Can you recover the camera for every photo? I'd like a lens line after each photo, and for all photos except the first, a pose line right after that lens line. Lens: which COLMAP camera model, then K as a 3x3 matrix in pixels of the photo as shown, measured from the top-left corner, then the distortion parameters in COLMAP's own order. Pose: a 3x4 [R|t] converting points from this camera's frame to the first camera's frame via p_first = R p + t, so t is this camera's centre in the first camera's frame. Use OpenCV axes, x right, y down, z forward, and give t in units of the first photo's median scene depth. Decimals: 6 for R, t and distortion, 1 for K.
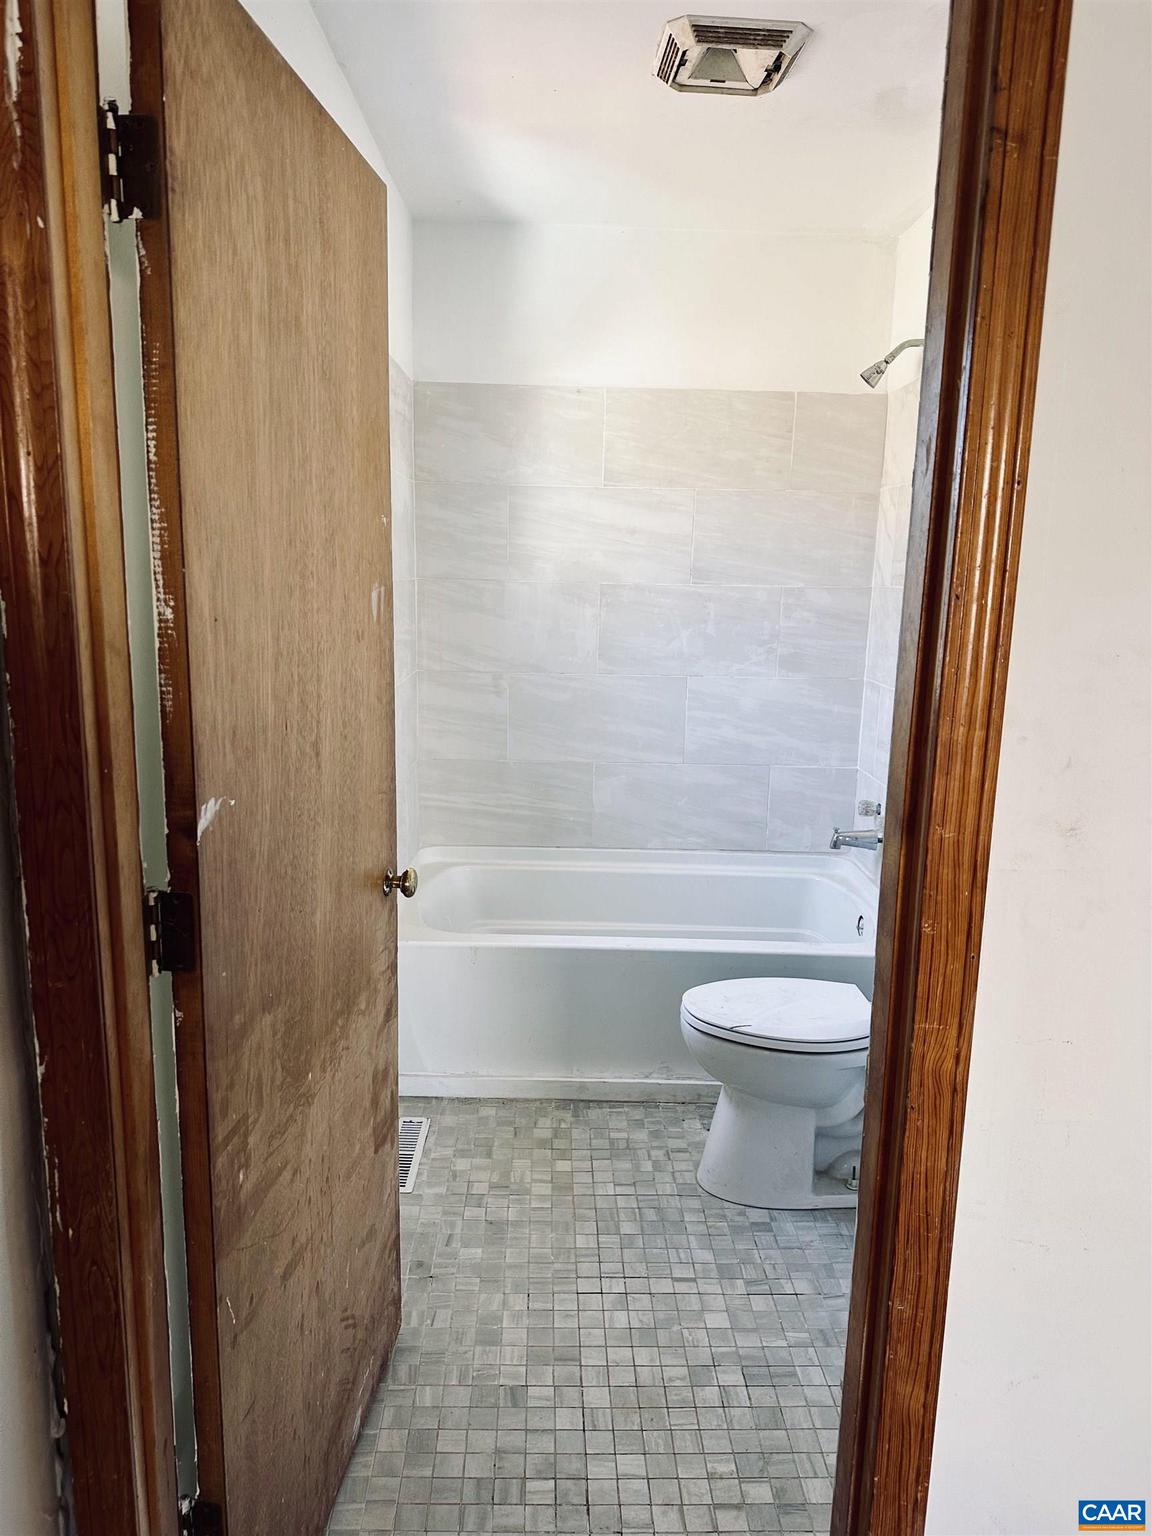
lens RADIAL K [[1067.3, 0, 576.0], [0, 1067.3, 768.0], [0, 0, 1]] dist [0.213008, -0.394296]
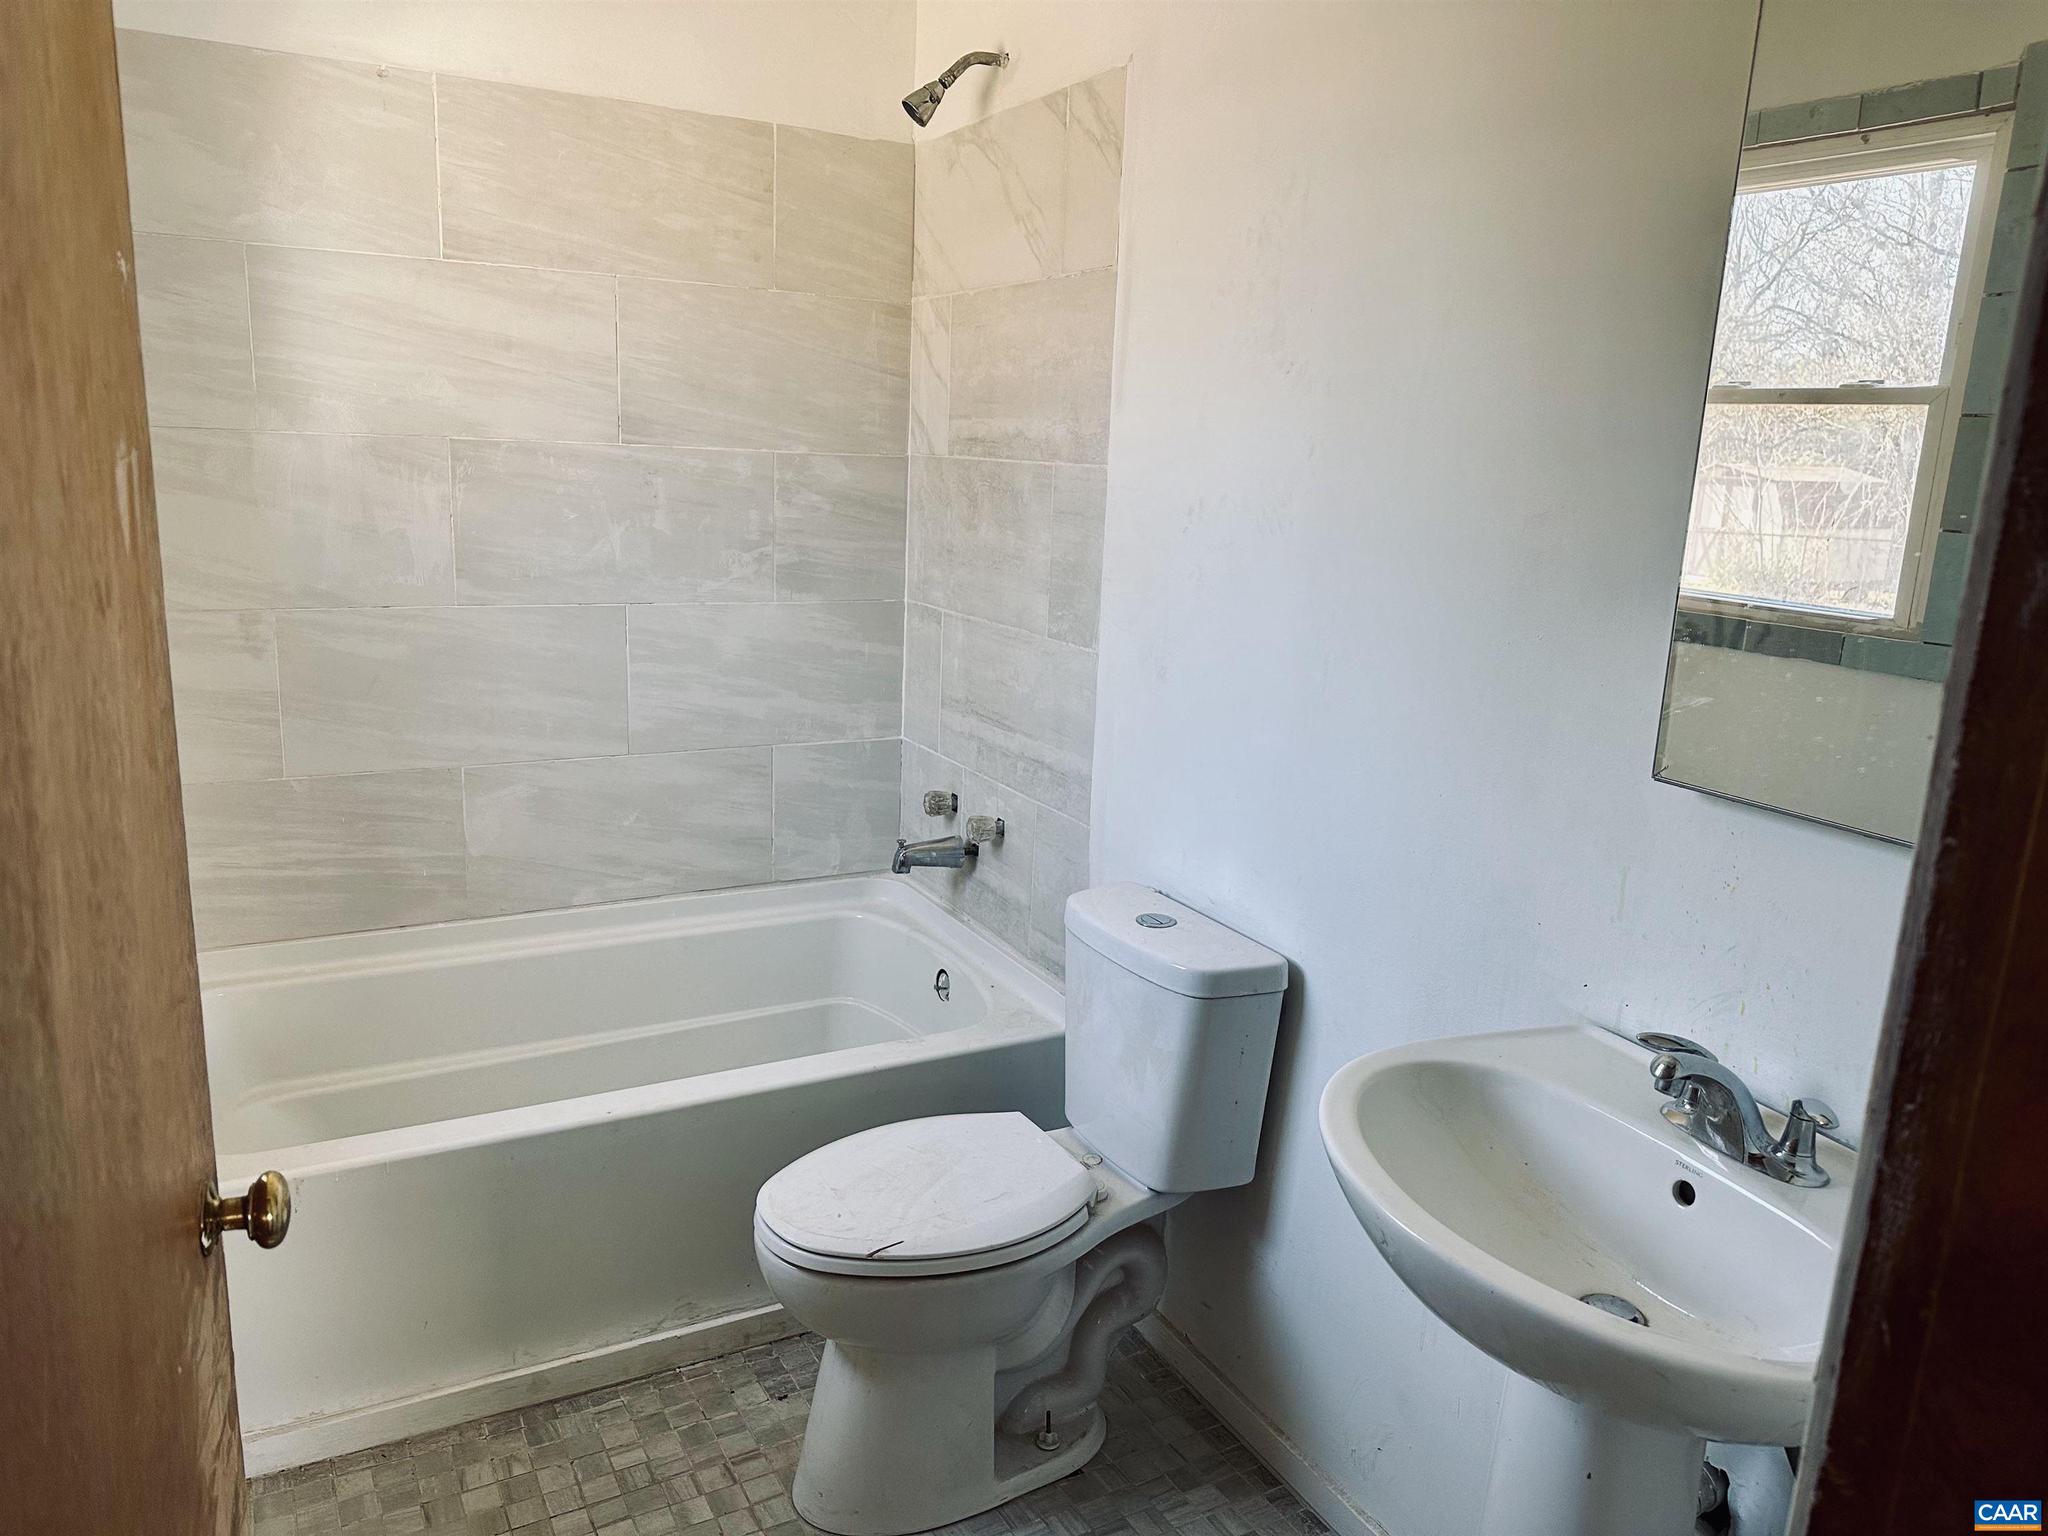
lens RADIAL K [[1455.0, 0, 1024.0], [0, 1455.0, 768.0], [0, 0, 1]] dist [0.116549, -0.155586]
pose [[0.889245, -0.090320, 0.448425, -0.070967], [0.068370, 0.995544, 0.064939, -0.036017], [-0.452292, -0.027088, 0.891458, 0.203185]]
